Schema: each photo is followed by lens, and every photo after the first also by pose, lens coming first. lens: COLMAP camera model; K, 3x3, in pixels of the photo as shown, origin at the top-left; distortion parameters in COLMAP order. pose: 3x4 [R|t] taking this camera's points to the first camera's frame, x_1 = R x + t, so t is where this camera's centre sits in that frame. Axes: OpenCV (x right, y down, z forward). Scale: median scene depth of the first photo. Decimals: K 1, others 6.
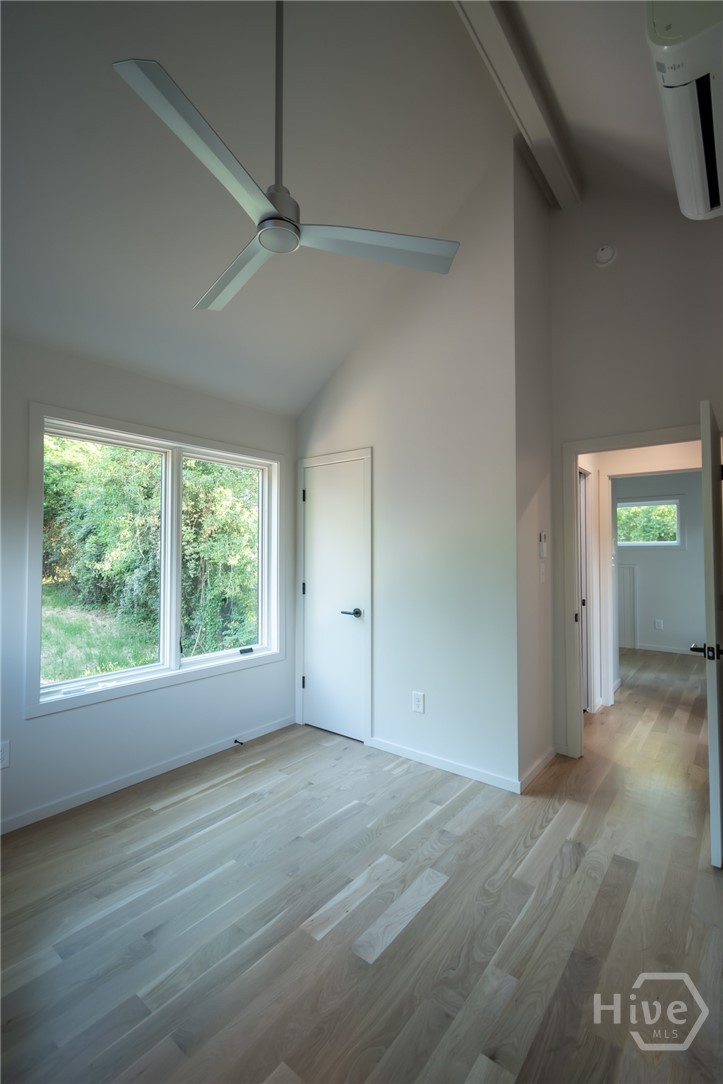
lens RADIAL K [[488.7, 0, 368.1], [0, 488.7, 545.0], [0, 0, 1]] dist [0.010392, -0.006651]
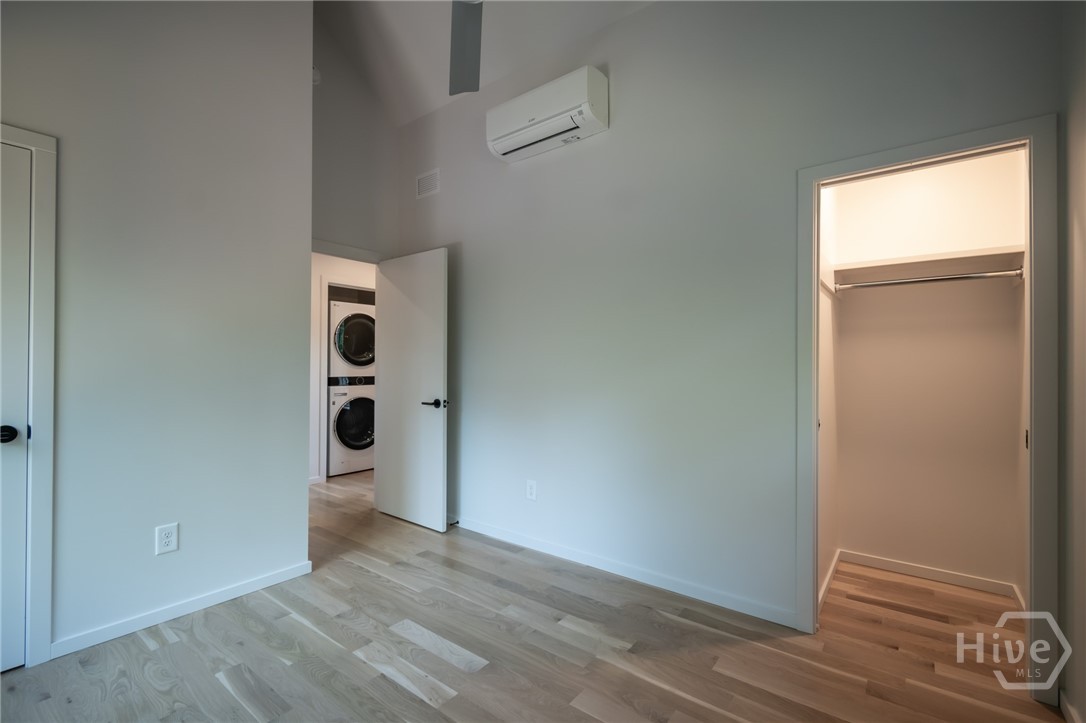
lens RADIAL K [[489.6, 0, 546.3], [0, 489.6, 363.3], [0, 0, 1]] dist [0.010392, -0.006651]
pose [[-0.003280, -0.011375, 0.999930, -0.786381], [-0.013058, 0.999851, 0.011331, 0.057450], [-0.999909, -0.013020, -0.003428, 0.562783]]
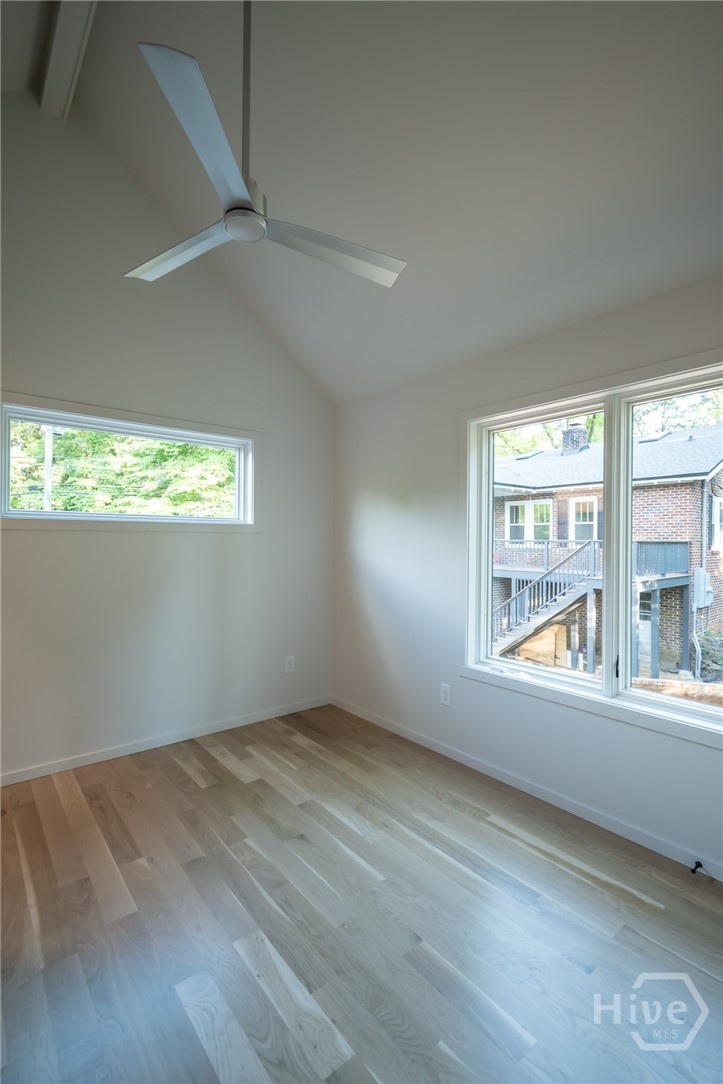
lens RADIAL K [[488.7, 0, 364.9], [0, 488.7, 537.5], [0, 0, 1]] dist [0.010392, -0.006651]
pose [[-0.227231, -0.007583, -0.973811, 0.531616], [0.006795, 0.999933, -0.009372, 0.018415], [0.973817, -0.008747, -0.227165, 1.009444]]
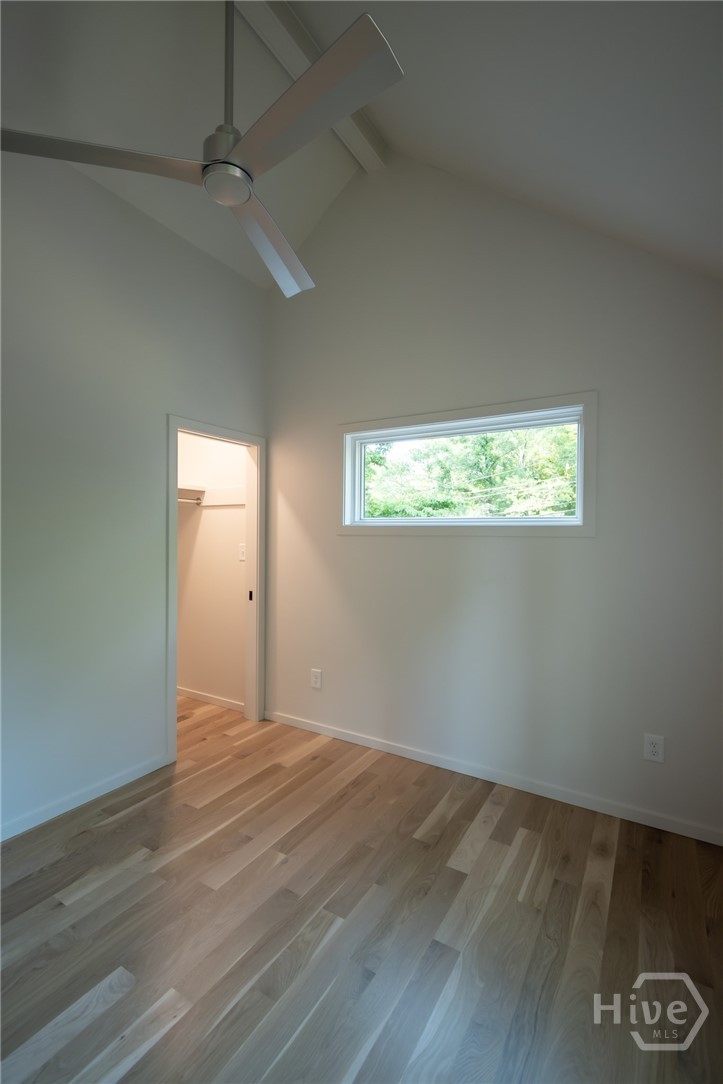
lens RADIAL K [[488.7, 0, 362.0], [0, 488.7, 536.6], [0, 0, 1]] dist [0.010392, -0.006651]
pose [[-0.993861, -0.010958, -0.110092, -0.226211], [-0.010719, 0.999939, -0.002762, 0.002368], [0.110115, -0.001565, -0.993918, 1.302748]]
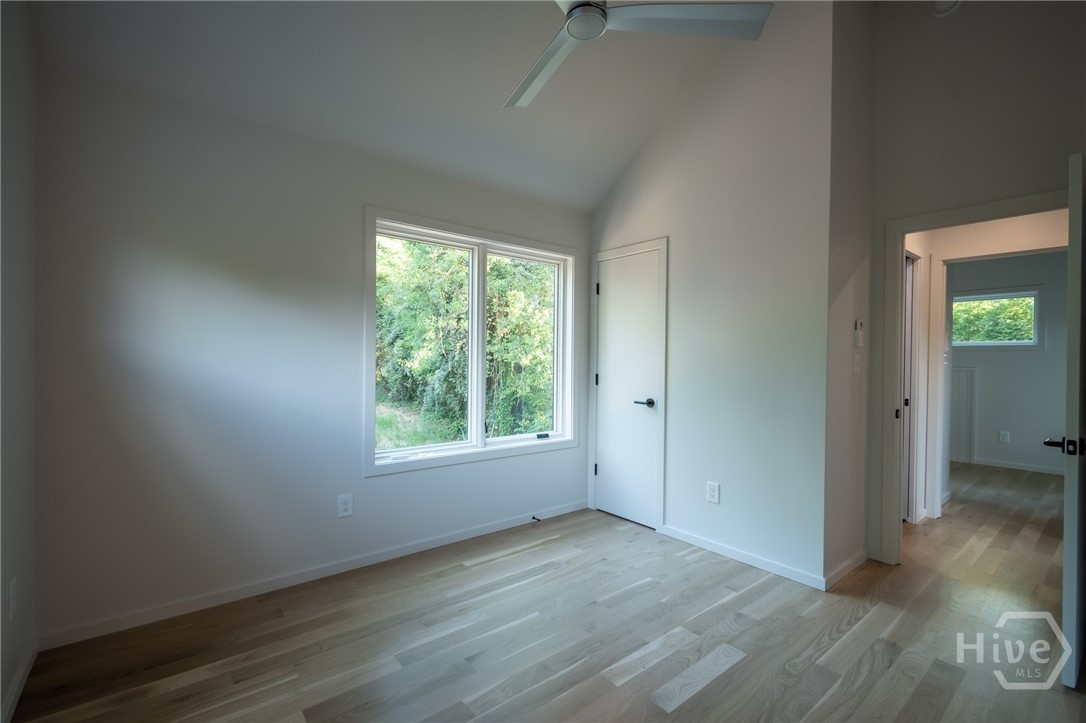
lens RADIAL K [[489.6, 0, 543.9], [0, 489.6, 369.4], [0, 0, 1]] dist [0.010392, -0.006651]
pose [[0.975559, 0.013493, -0.219322, -0.022124], [-0.006076, 0.999388, 0.034457, 0.051043], [0.219652, -0.032282, 0.975044, -0.044386]]
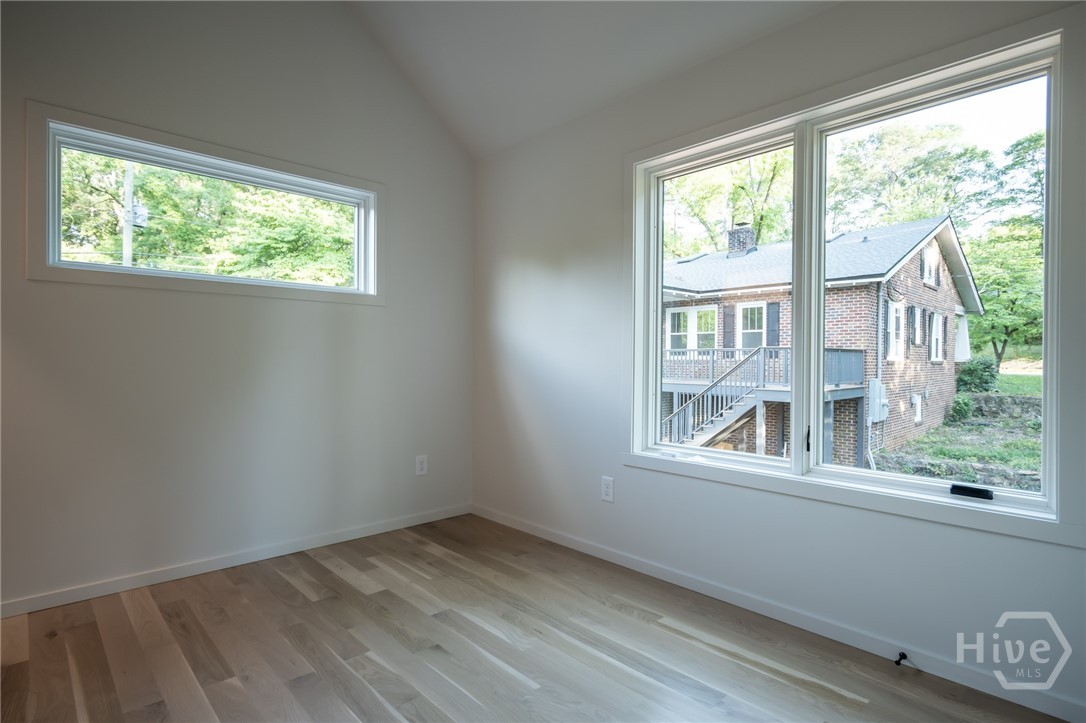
lens RADIAL K [[554.1, 0, 546.1], [0, 554.1, 362.0], [0, 0, 1]] dist [0.004605, -0.003397]
pose [[-0.158611, 0.002162, -0.987339, 0.474417], [0.008575, 0.999963, 0.000812, 0.128780], [0.987304, -0.008337, -0.158624, 0.985031]]
